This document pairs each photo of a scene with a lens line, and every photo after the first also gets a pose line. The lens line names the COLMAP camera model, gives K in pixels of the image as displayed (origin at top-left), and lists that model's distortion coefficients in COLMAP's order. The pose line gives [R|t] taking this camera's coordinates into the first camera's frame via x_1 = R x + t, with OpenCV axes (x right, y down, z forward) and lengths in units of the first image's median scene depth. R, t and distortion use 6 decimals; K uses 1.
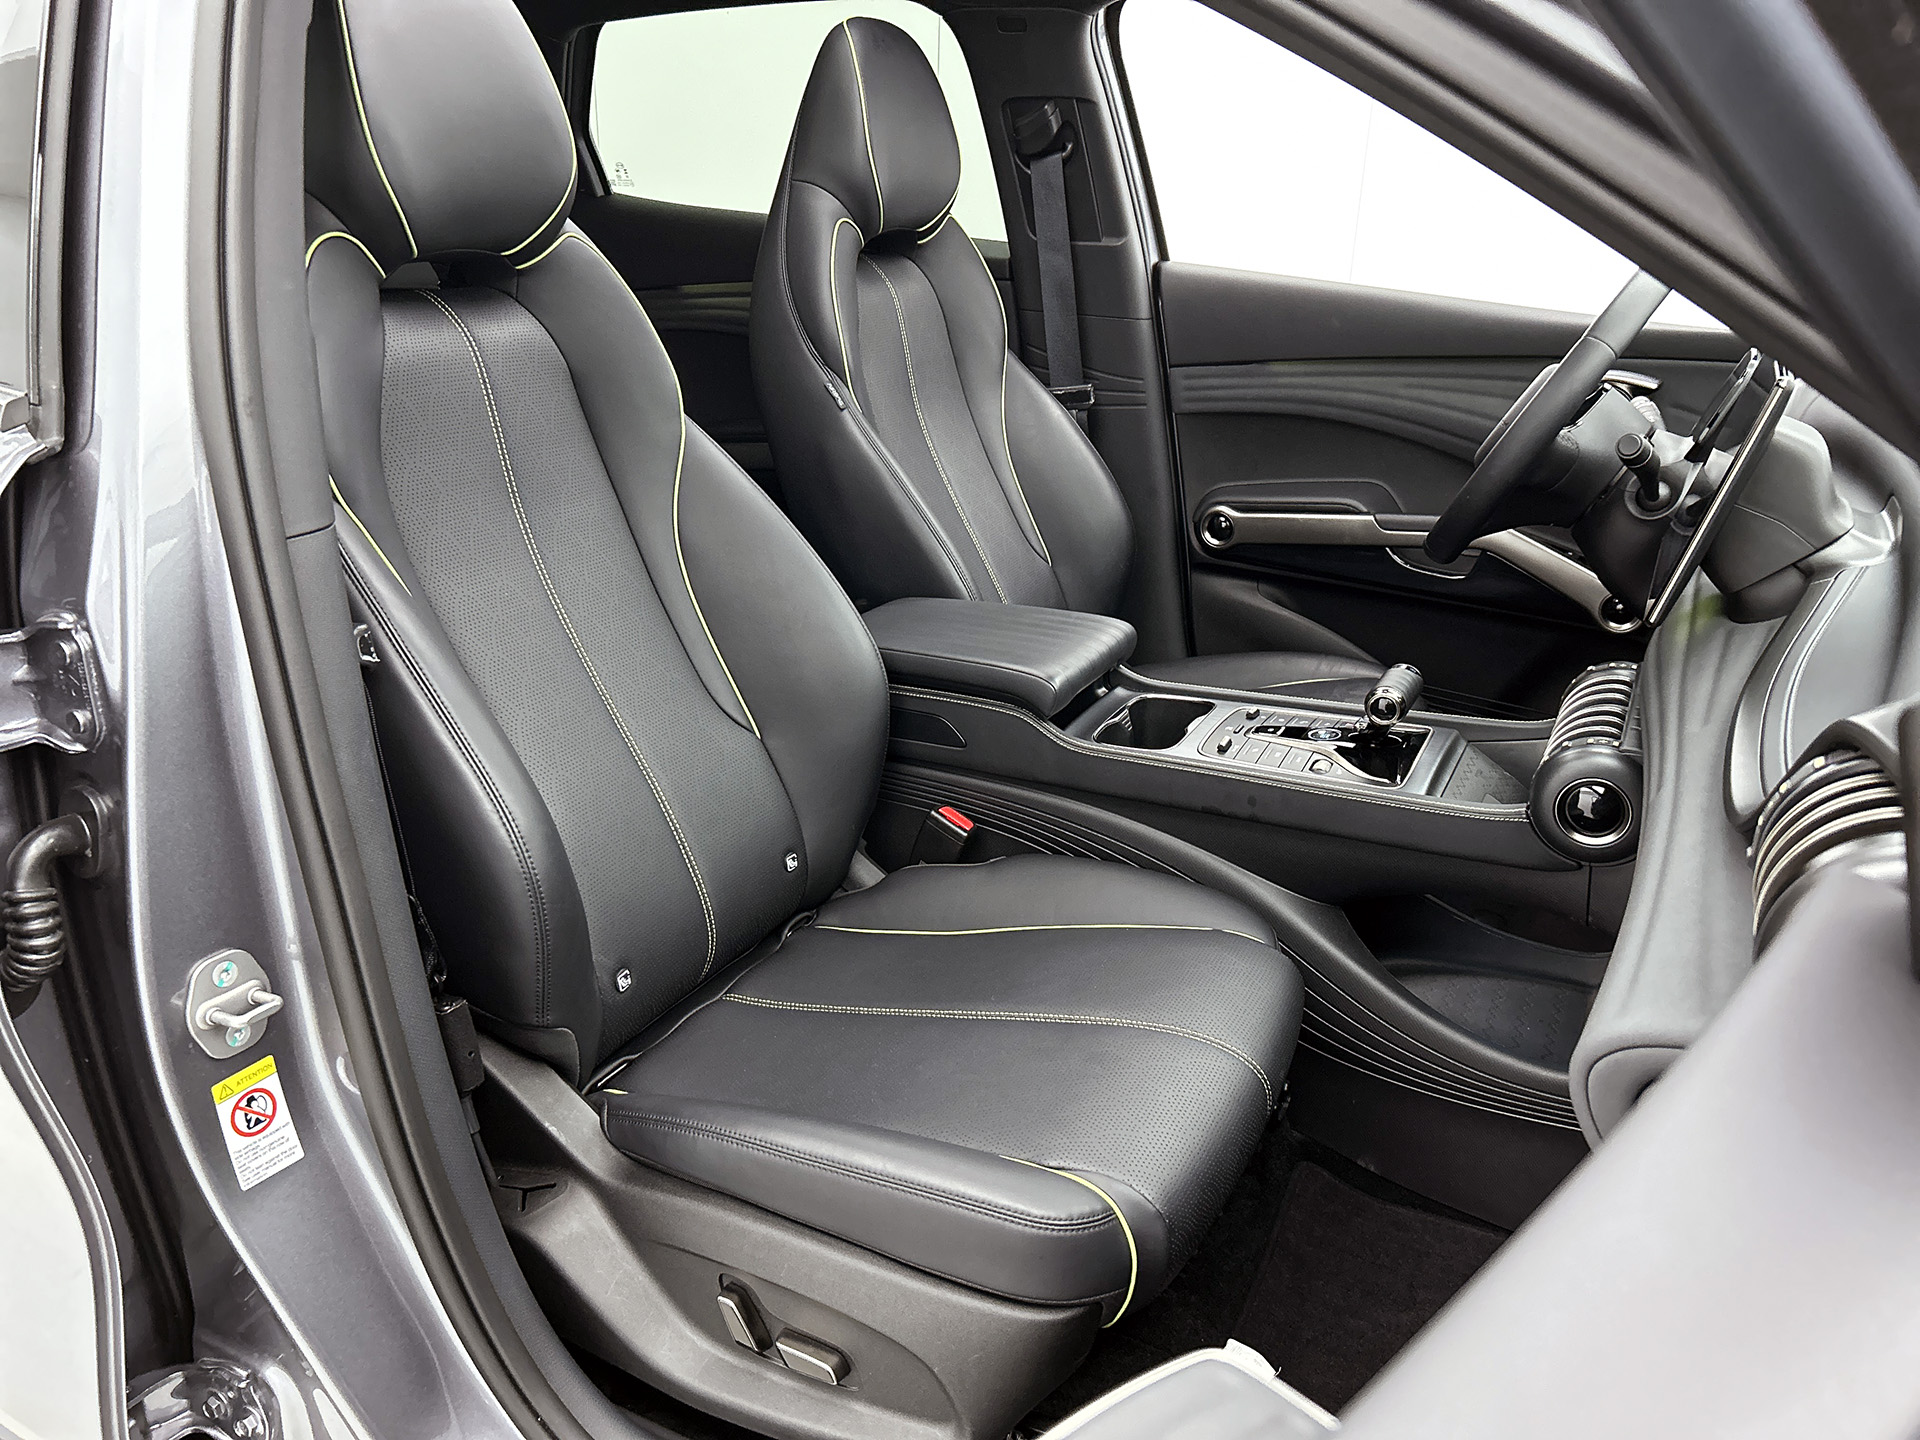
lens RADIAL K [[1423.0, 0, 960.0], [0, 1423.0, 720.0], [0, 0, 1]] dist [0.006139, 0.002724]
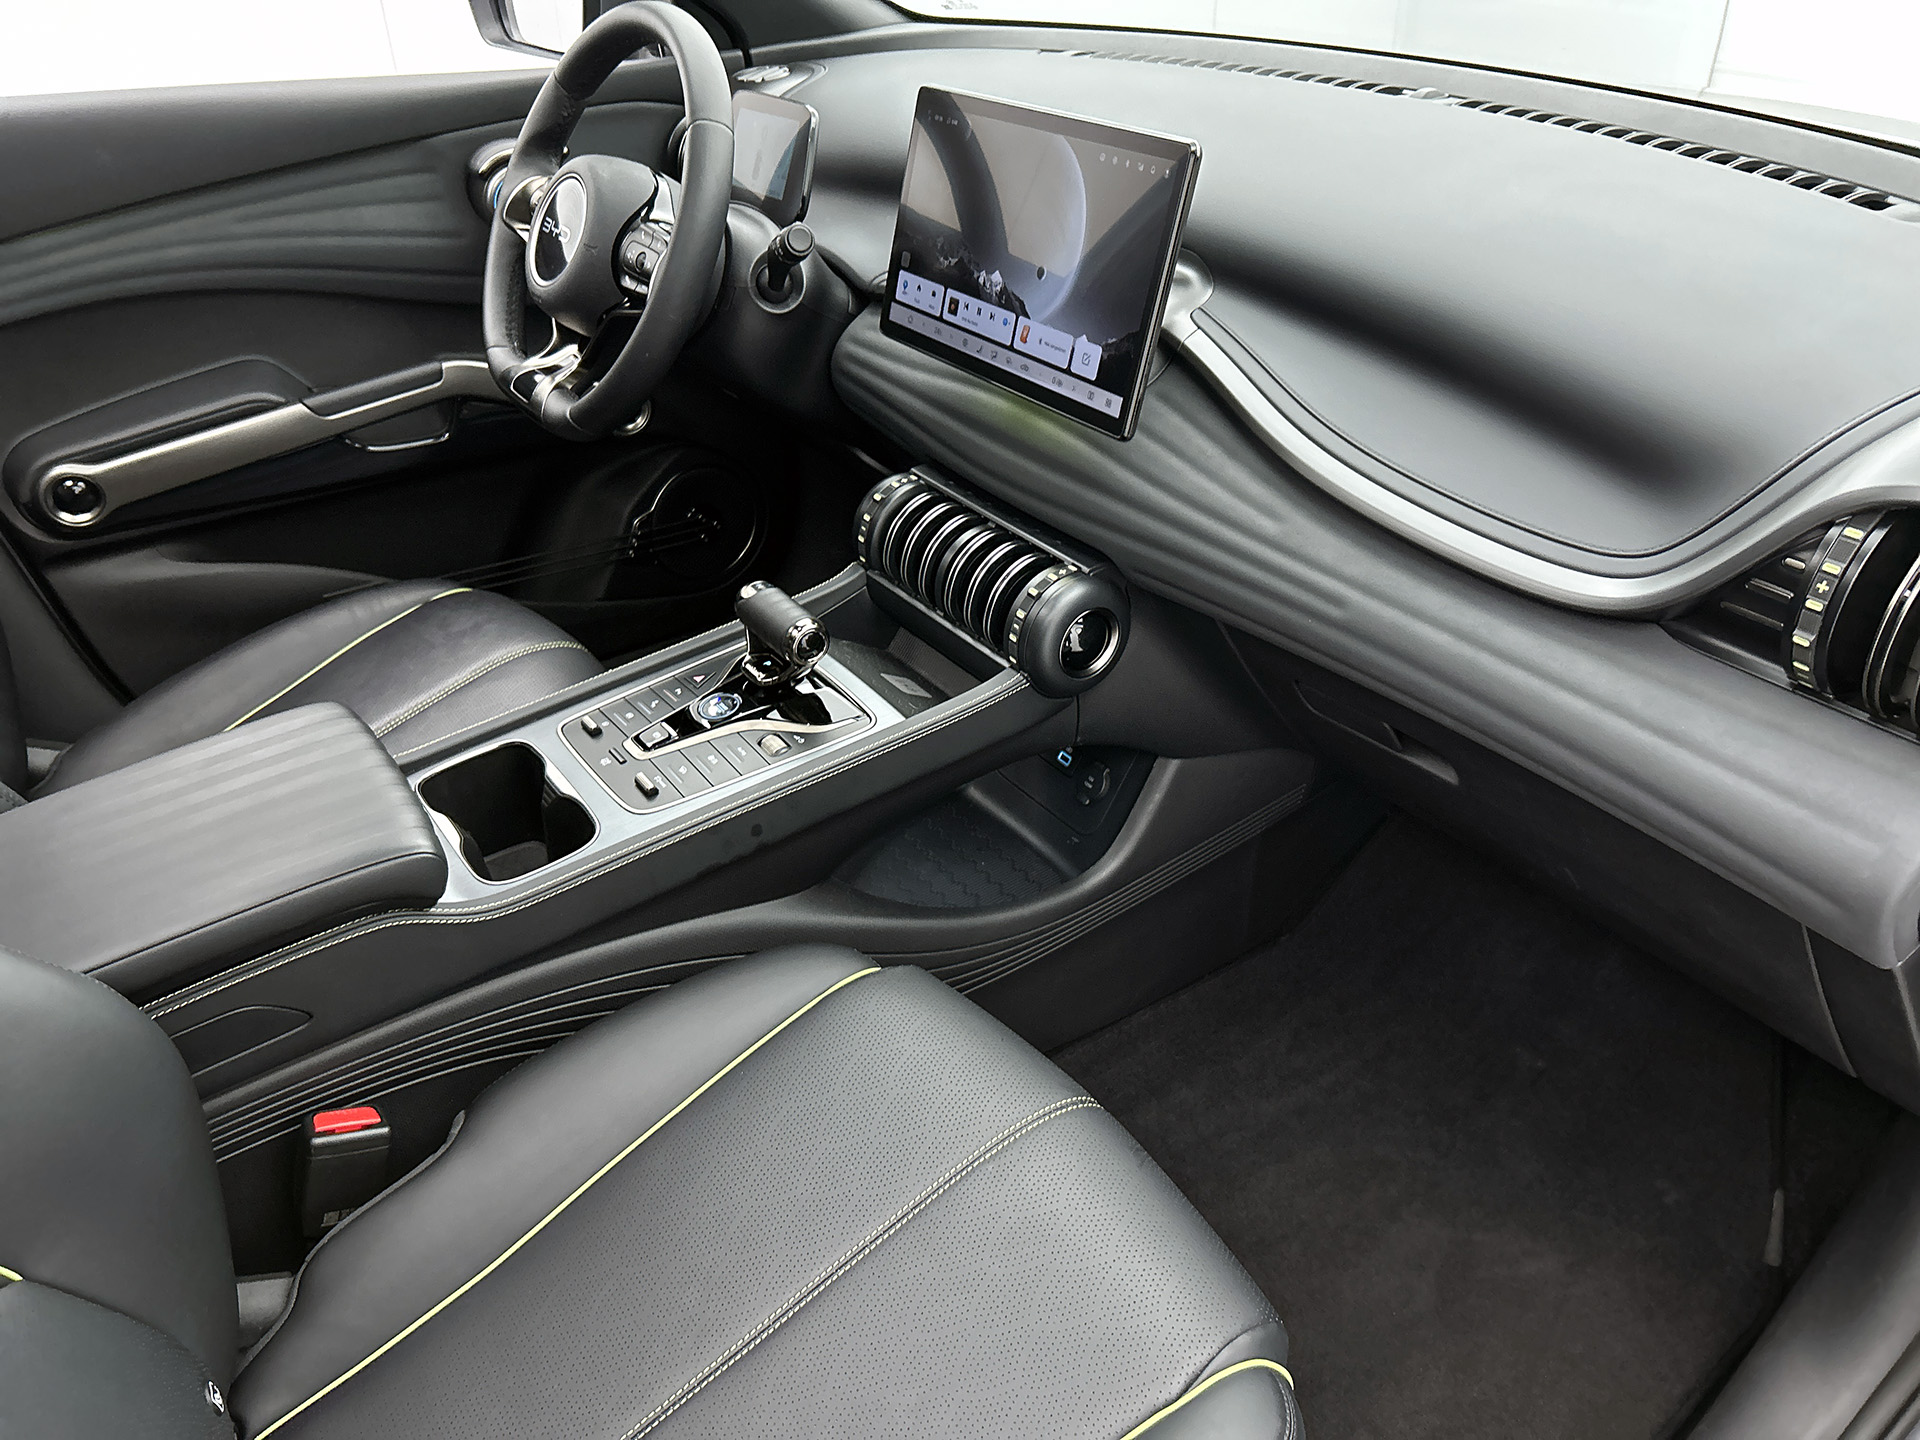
lens RADIAL K [[1434.9, 0, 966.6], [0, 1434.9, 757.7], [0, 0, 1]] dist [0.002626, -0.002978]
pose [[0.486363, -0.525299, 0.698221, -0.166957], [0.363790, 0.848287, 0.384792, -0.149222], [-0.794423, 0.066857, 0.603675, 0.277317]]
